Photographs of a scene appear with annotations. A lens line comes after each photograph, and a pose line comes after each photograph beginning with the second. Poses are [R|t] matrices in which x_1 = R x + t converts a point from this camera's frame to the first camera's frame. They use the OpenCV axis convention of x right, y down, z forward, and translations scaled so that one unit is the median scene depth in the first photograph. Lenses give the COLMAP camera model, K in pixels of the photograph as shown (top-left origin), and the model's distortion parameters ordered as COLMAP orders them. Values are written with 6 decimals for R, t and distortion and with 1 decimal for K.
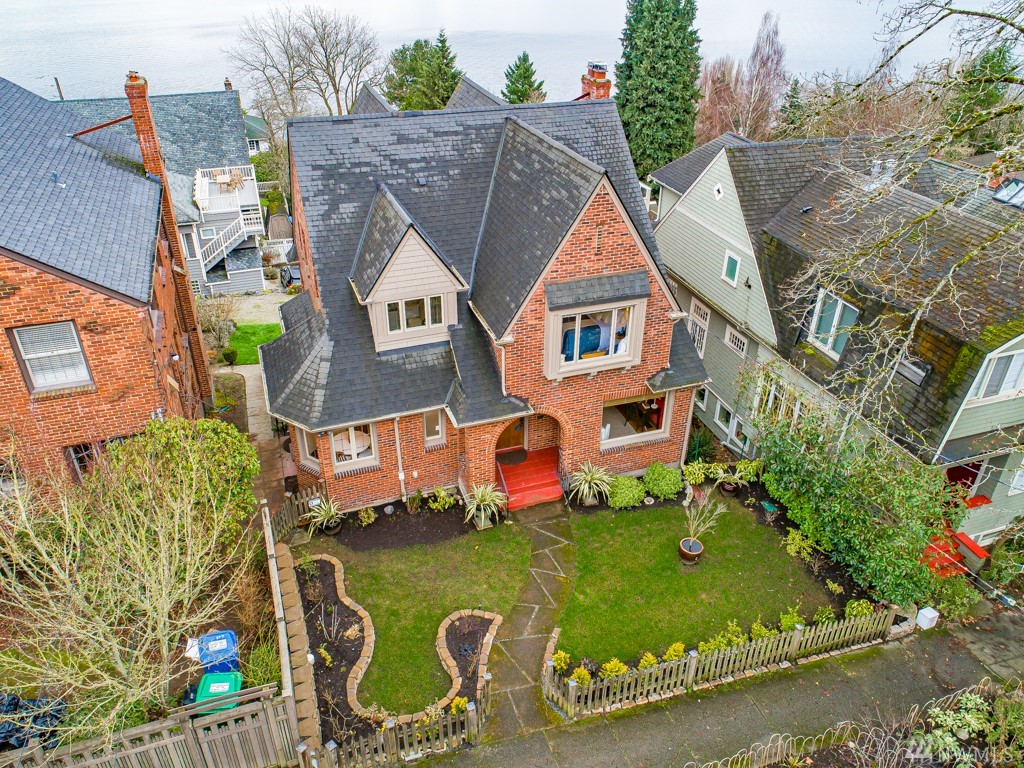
lens RADIAL K [[772.4, 0, 512.0], [0, 772.4, 384.0], [0, 0, 1]] dist [-0.020764, 0.005410]
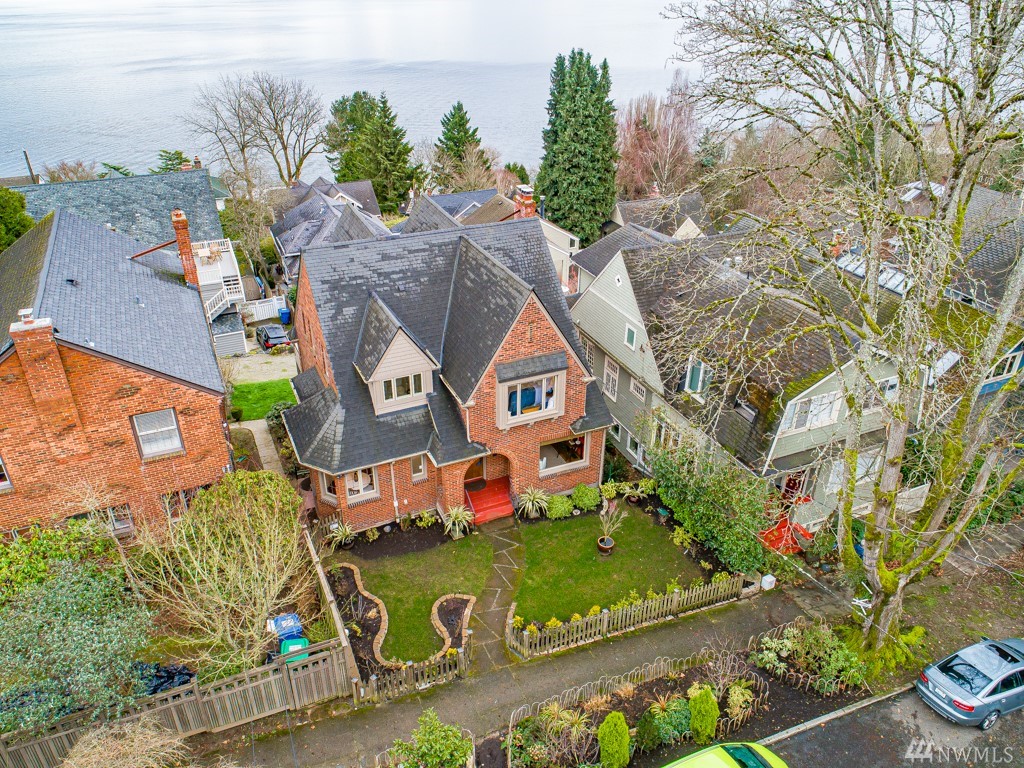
lens RADIAL K [[772.4, 0, 512.0], [0, 772.4, 384.0], [0, 0, 1]] dist [-0.020764, 0.005410]
pose [[0.996490, -0.042806, 0.071937, -0.028087], [0.045087, 0.998521, -0.030383, -0.043564], [-0.070530, 0.033520, 0.996946, -0.401261]]
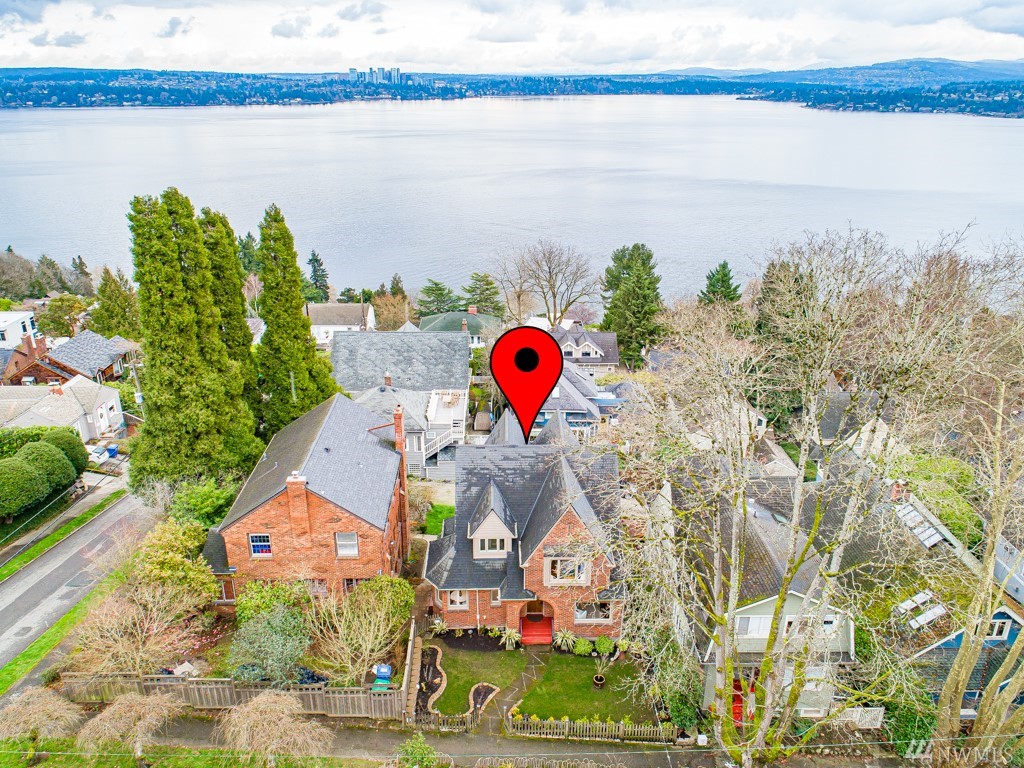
lens RADIAL K [[772.4, 0, 512.0], [0, 772.4, 384.0], [0, 0, 1]] dist [-0.020764, 0.005410]
pose [[0.950479, 0.113462, -0.289338, 0.508879], [-0.160000, 0.976767, -0.142571, -0.229823], [0.266440, 0.181805, 0.946550, -1.154814]]
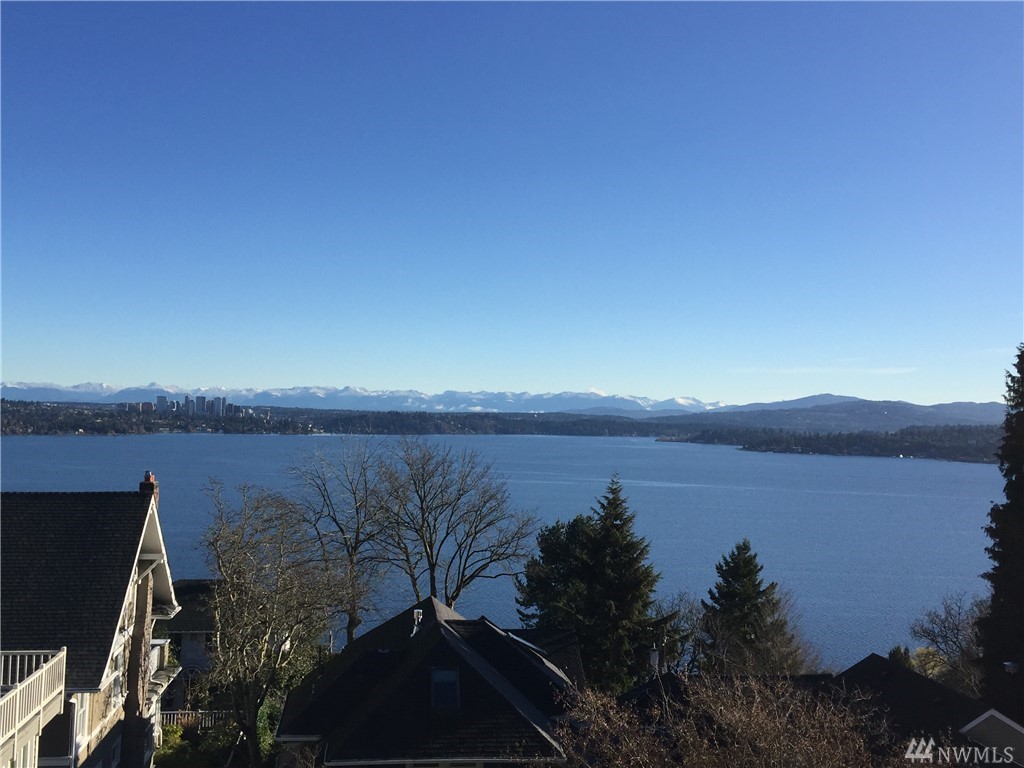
lens RADIAL K [[1044.1, 0, 512.0], [0, 1044.1, 384.0], [0, 0, 1]] dist [0.054569, -0.025345]
pose [[0.982884, 0.014003, -0.183692, -0.116078], [-0.112365, 0.835728, -0.537525, -0.382372], [0.145989, 0.548965, 0.822997, 1.447269]]
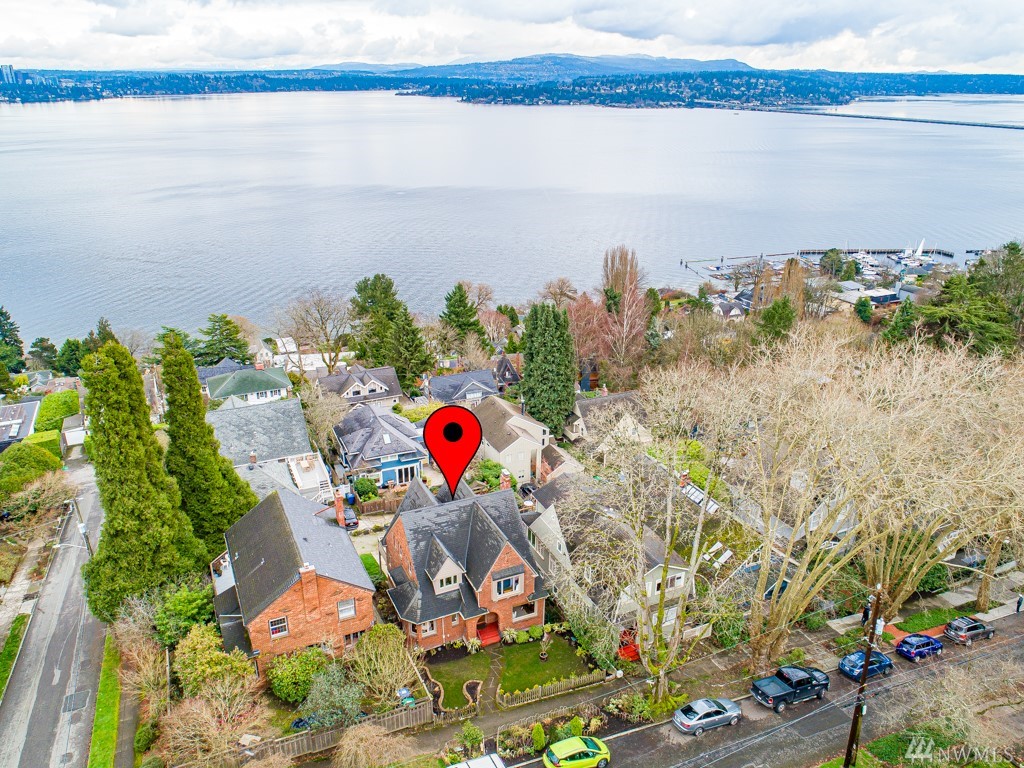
lens RADIAL K [[772.4, 0, 512.0], [0, 772.4, 384.0], [0, 0, 1]] dist [-0.020764, 0.005410]
pose [[0.995584, -0.038034, 0.085825, -0.104643], [0.051280, 0.986131, -0.157845, -0.354539], [-0.078631, 0.161549, 0.983727, -2.063231]]
